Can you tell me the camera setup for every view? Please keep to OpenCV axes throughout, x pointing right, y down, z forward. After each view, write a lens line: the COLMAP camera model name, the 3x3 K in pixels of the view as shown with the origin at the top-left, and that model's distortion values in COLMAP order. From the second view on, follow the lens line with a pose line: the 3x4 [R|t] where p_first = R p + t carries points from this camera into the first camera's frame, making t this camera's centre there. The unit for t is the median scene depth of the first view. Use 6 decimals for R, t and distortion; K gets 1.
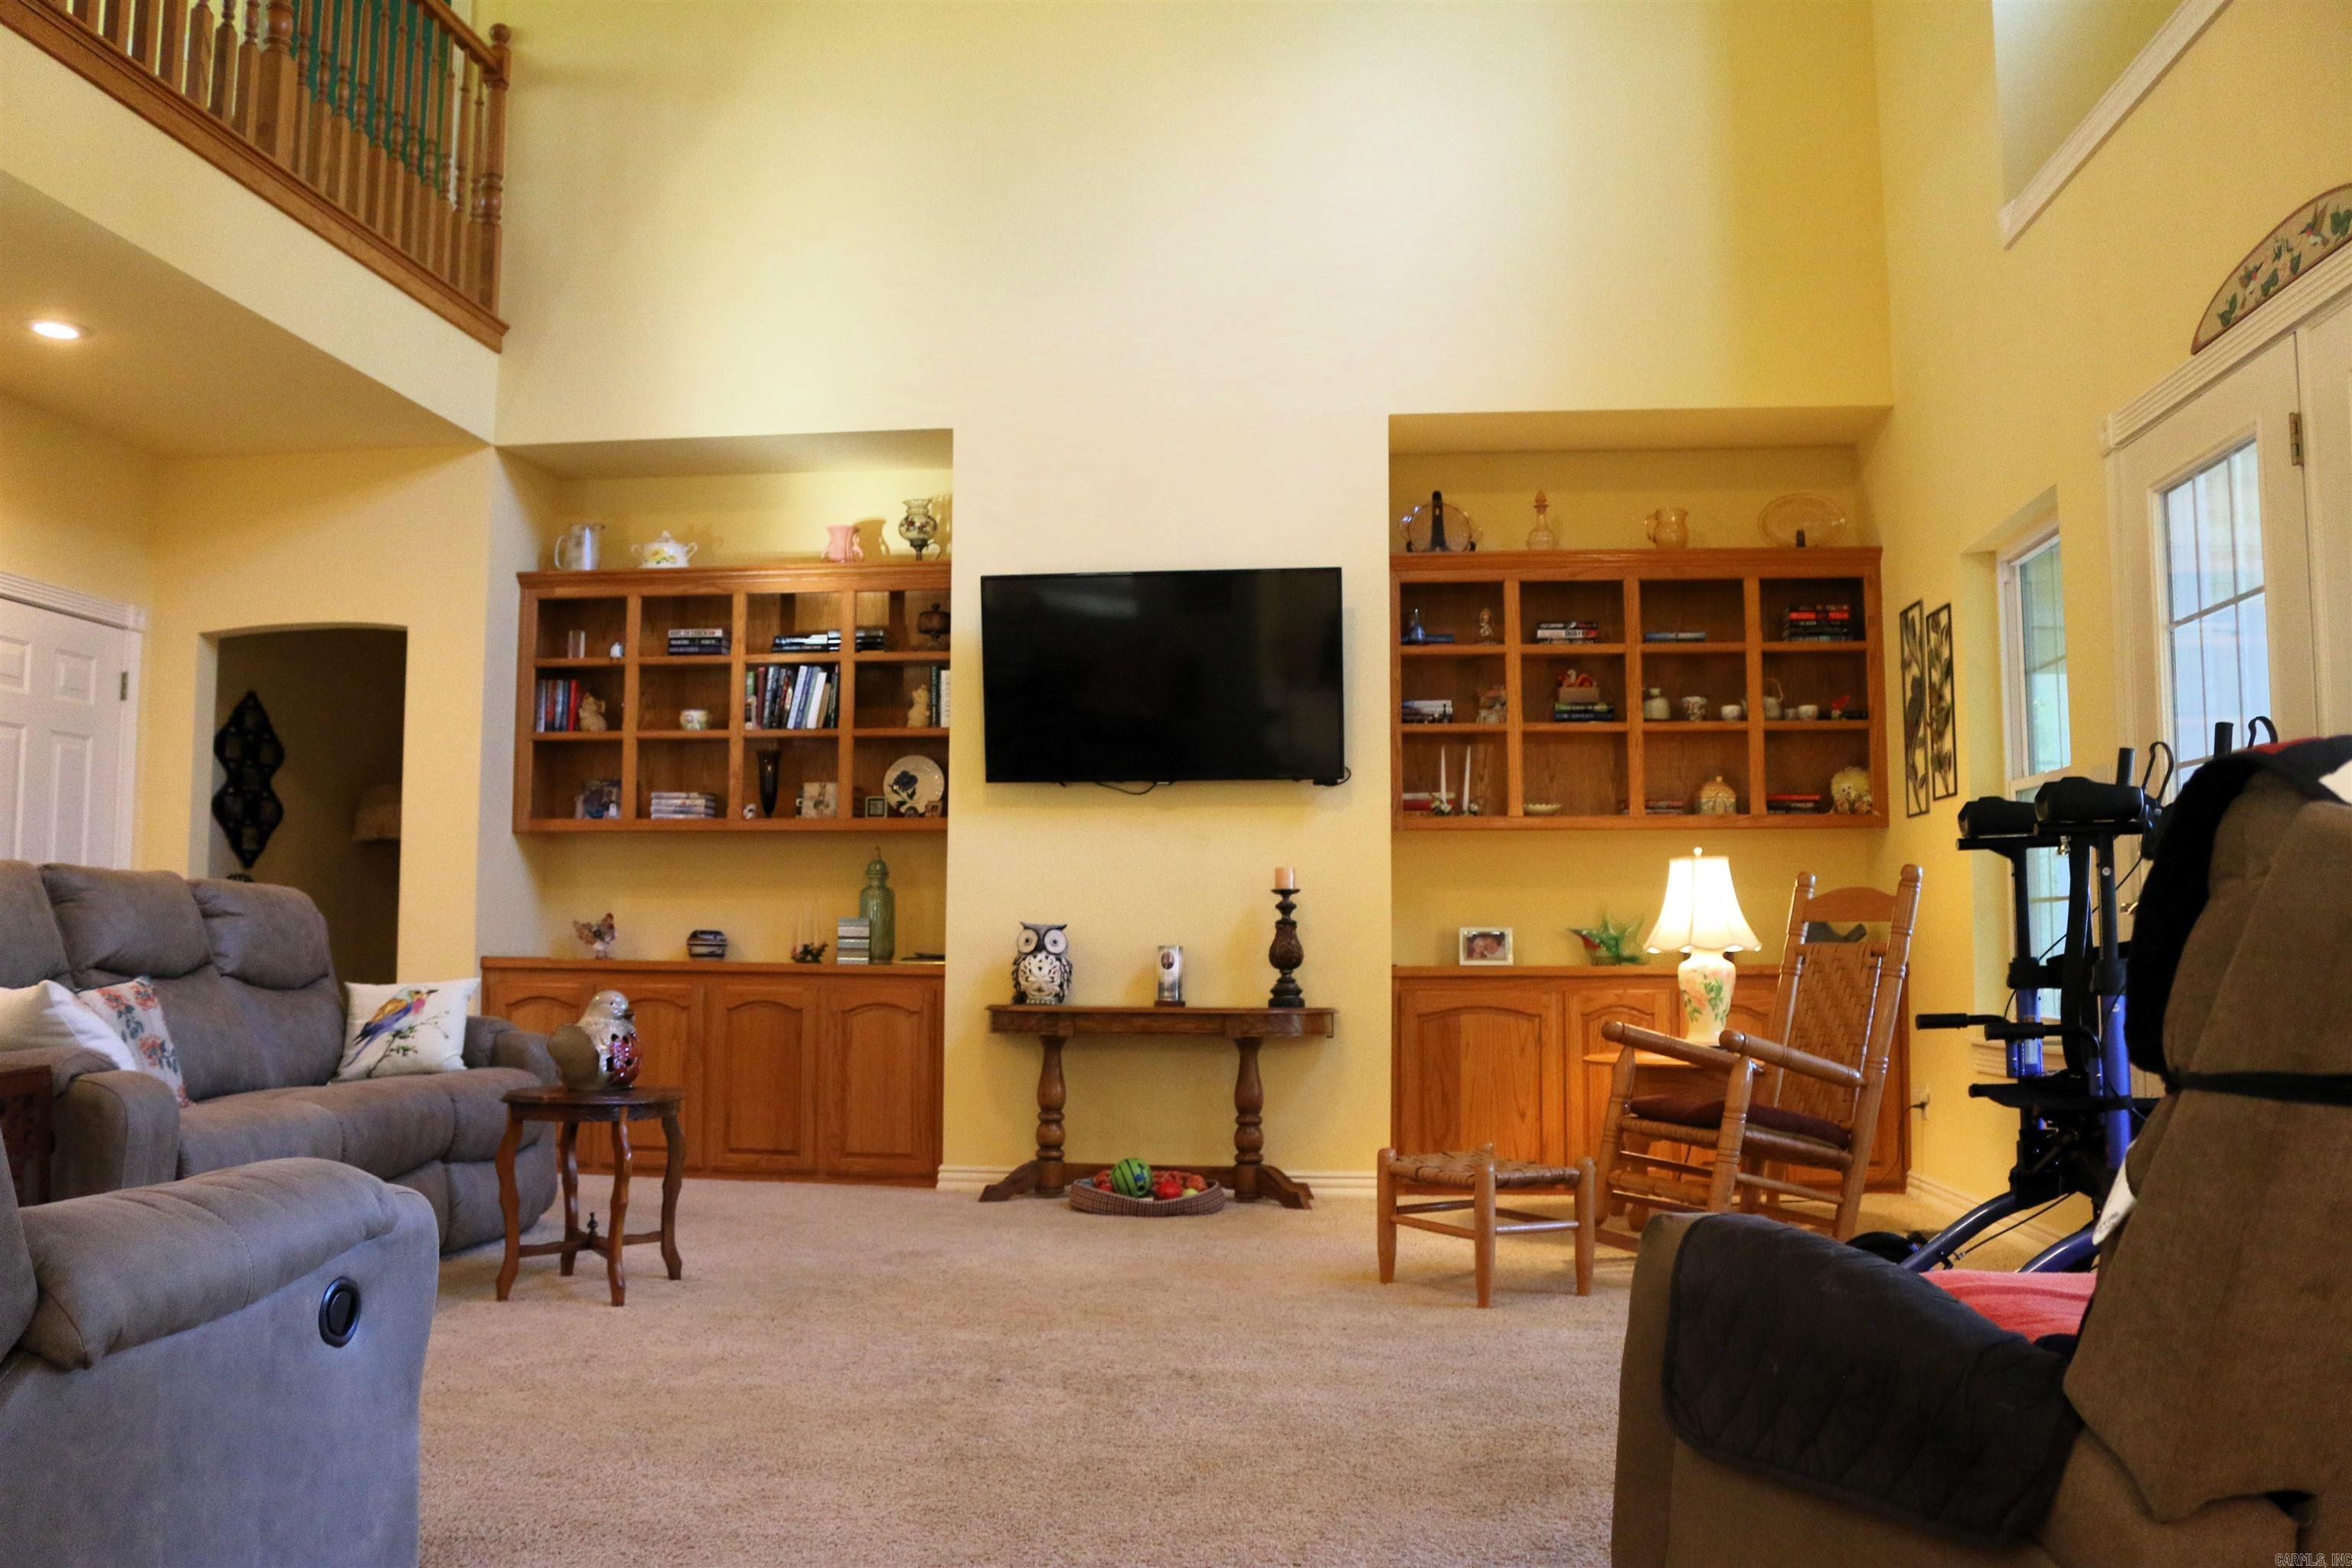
lens RADIAL K [[1923.5, 0, 1176.0], [0, 1923.5, 784.0], [0, 0, 1]] dist [-0.063948, 0.007402]
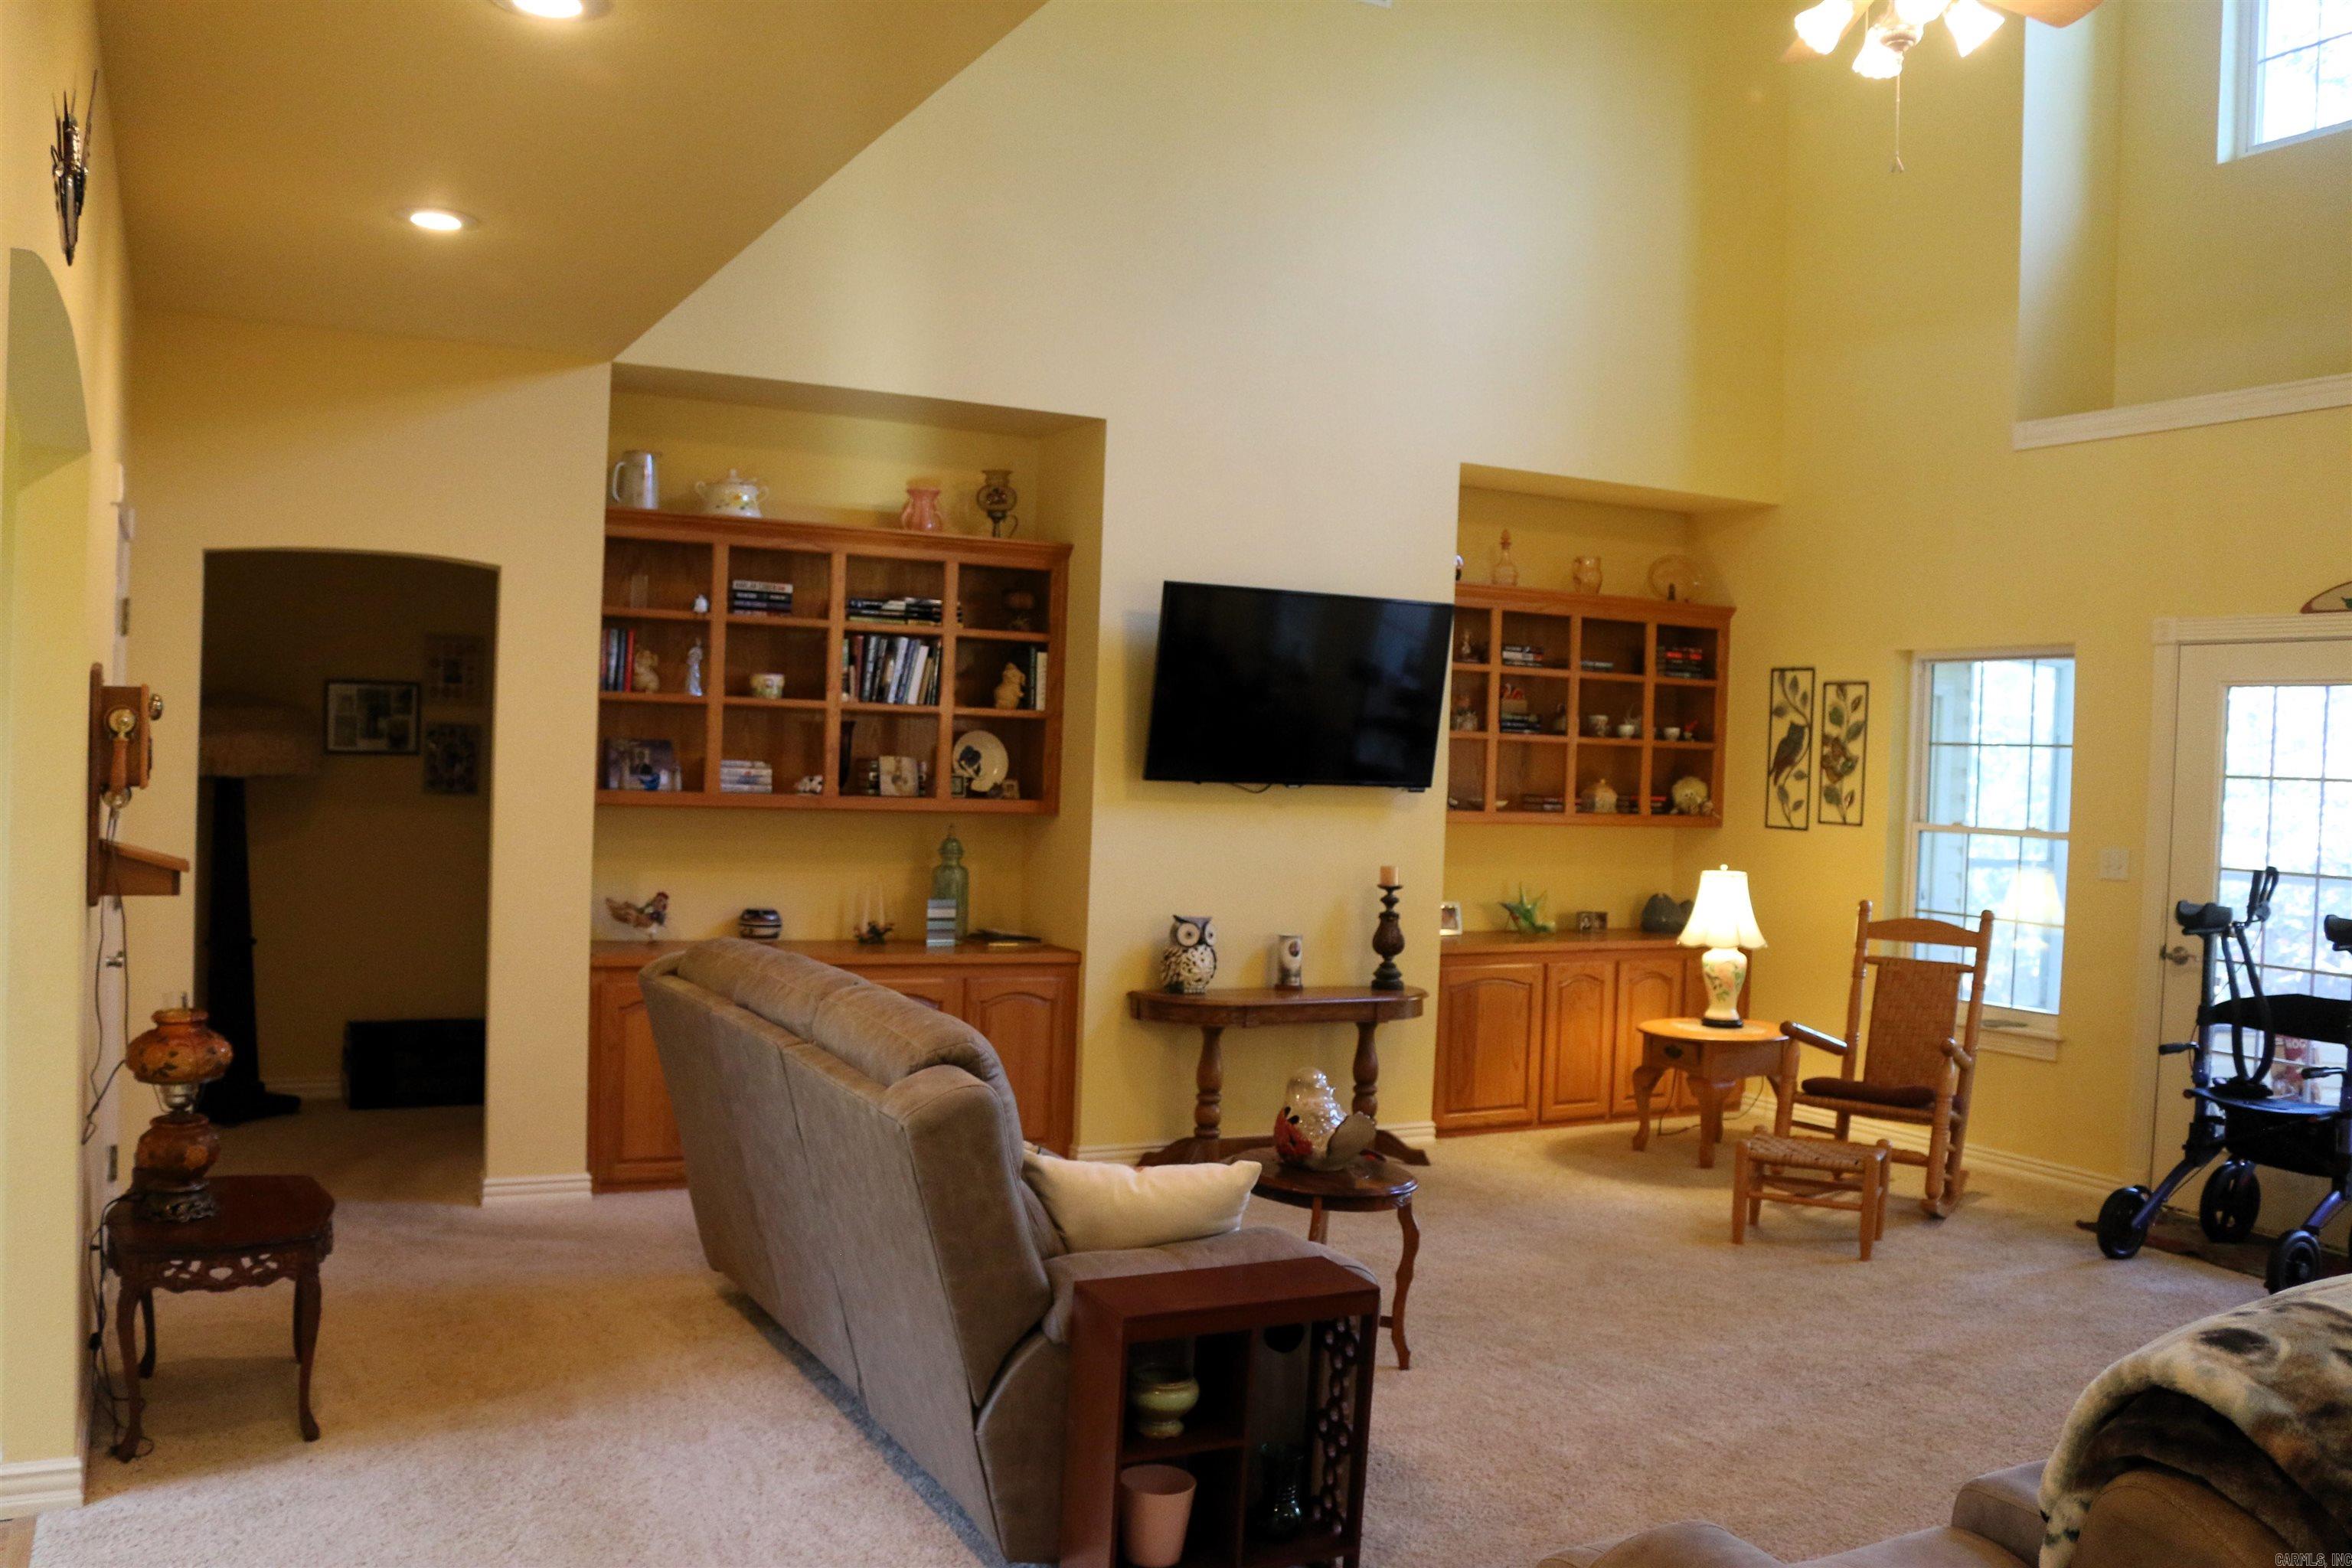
lens RADIAL K [[1923.5, 0, 1176.0], [0, 1923.5, 784.0], [0, 0, 1]] dist [-0.063948, 0.007402]
pose [[0.828739, 0.018824, 0.559319, -0.645807], [-0.082663, 0.992589, 0.089074, -0.089792], [-0.553497, -0.120054, 0.824153, 0.136287]]
